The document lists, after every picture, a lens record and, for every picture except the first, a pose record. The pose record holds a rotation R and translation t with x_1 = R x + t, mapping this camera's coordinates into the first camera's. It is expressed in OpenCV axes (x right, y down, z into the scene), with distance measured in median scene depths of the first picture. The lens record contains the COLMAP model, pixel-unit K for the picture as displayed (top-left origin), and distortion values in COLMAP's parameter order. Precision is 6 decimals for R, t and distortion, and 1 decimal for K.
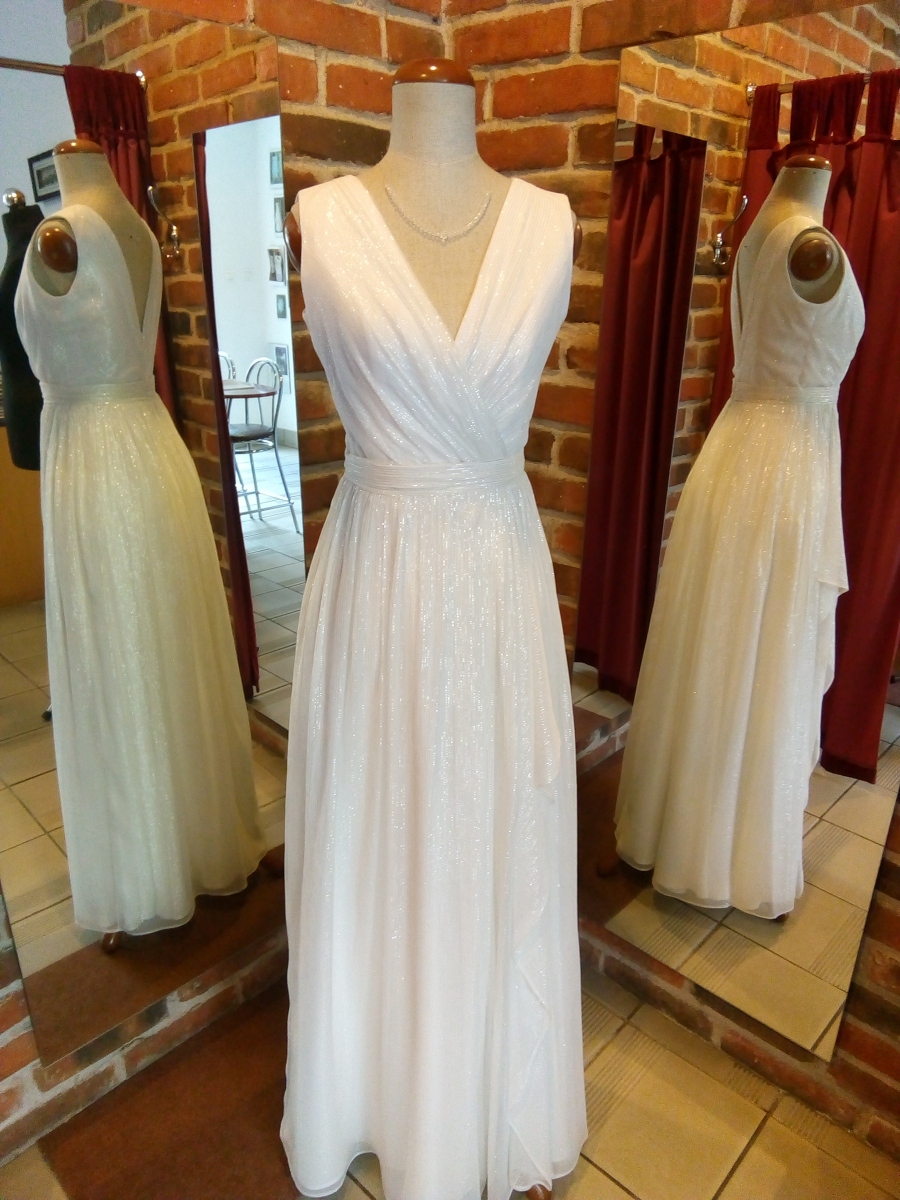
lens RADIAL K [[842.8, 0, 443.9], [0, 842.8, 597.4], [0, 0, 1]] dist [0.036800, -0.052541]
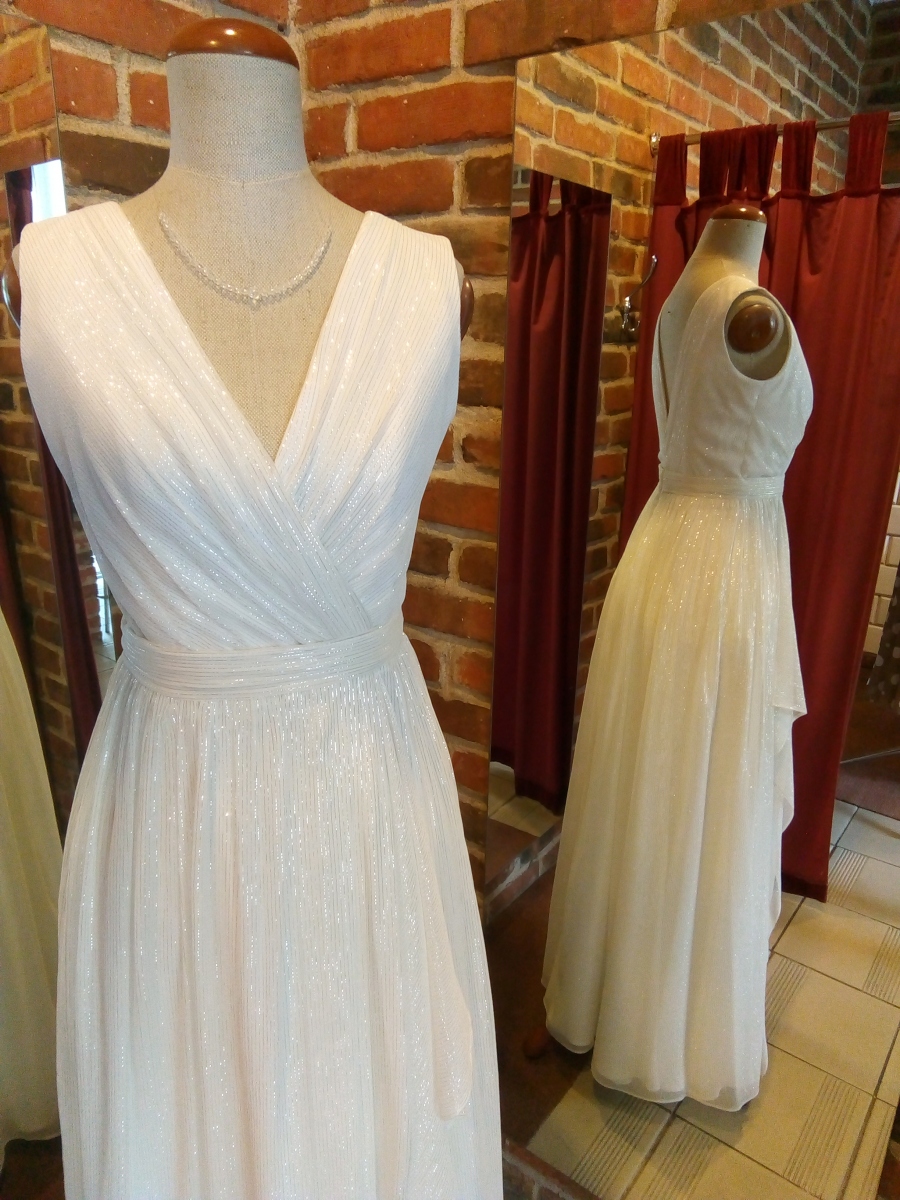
lens RADIAL K [[842.8, 0, 443.6], [0, 842.8, 605.5], [0, 0, 1]] dist [0.036800, -0.052541]
pose [[0.993914, -0.030369, 0.105894, 0.036566], [0.036094, 0.997965, -0.052573, -0.088881], [-0.104082, 0.056076, 0.992987, 0.209635]]
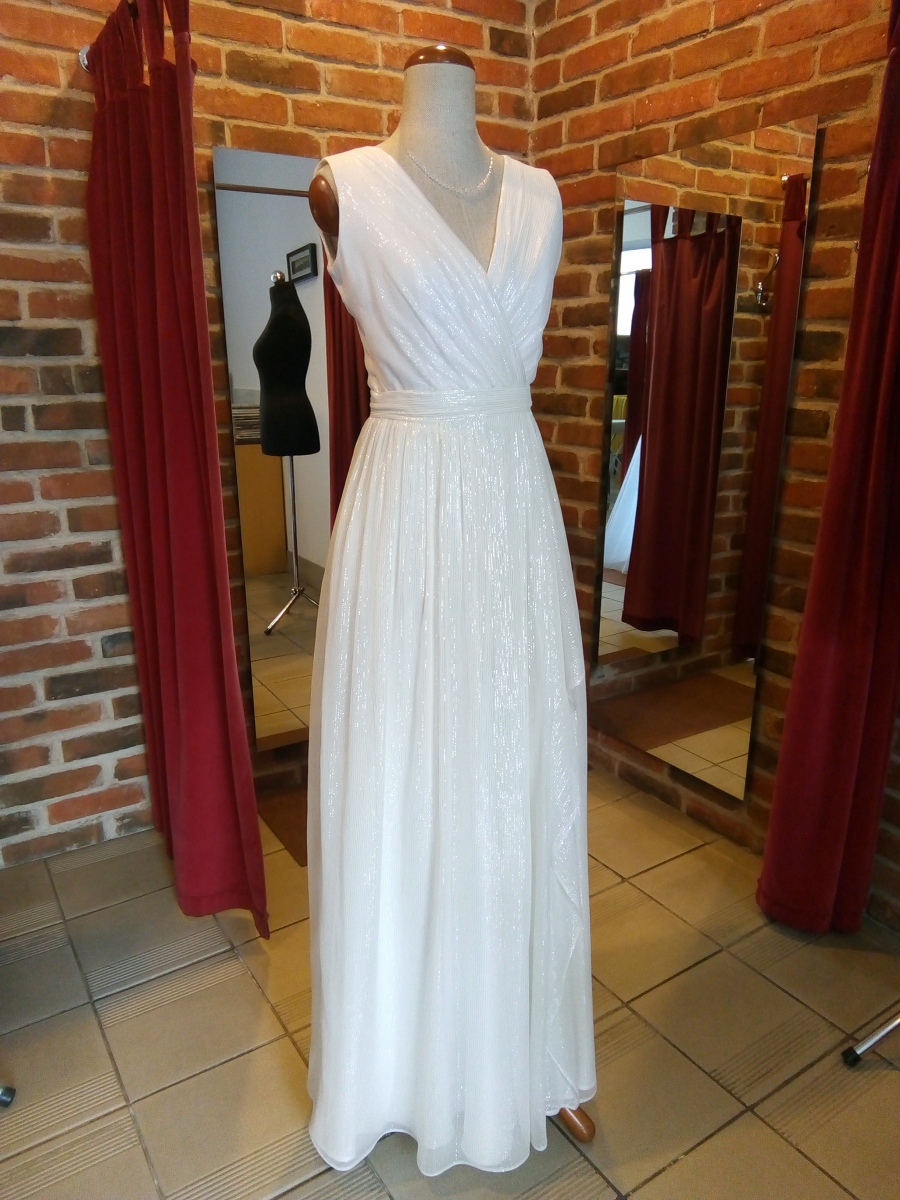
lens RADIAL K [[842.8, 0, 445.9], [0, 842.8, 597.6], [0, 0, 1]] dist [0.036800, -0.052541]
pose [[0.973388, 0.048873, -0.223891, 0.235991], [-0.070391, 0.993527, -0.089158, 0.326617], [0.218084, 0.102545, 0.970528, -0.534210]]
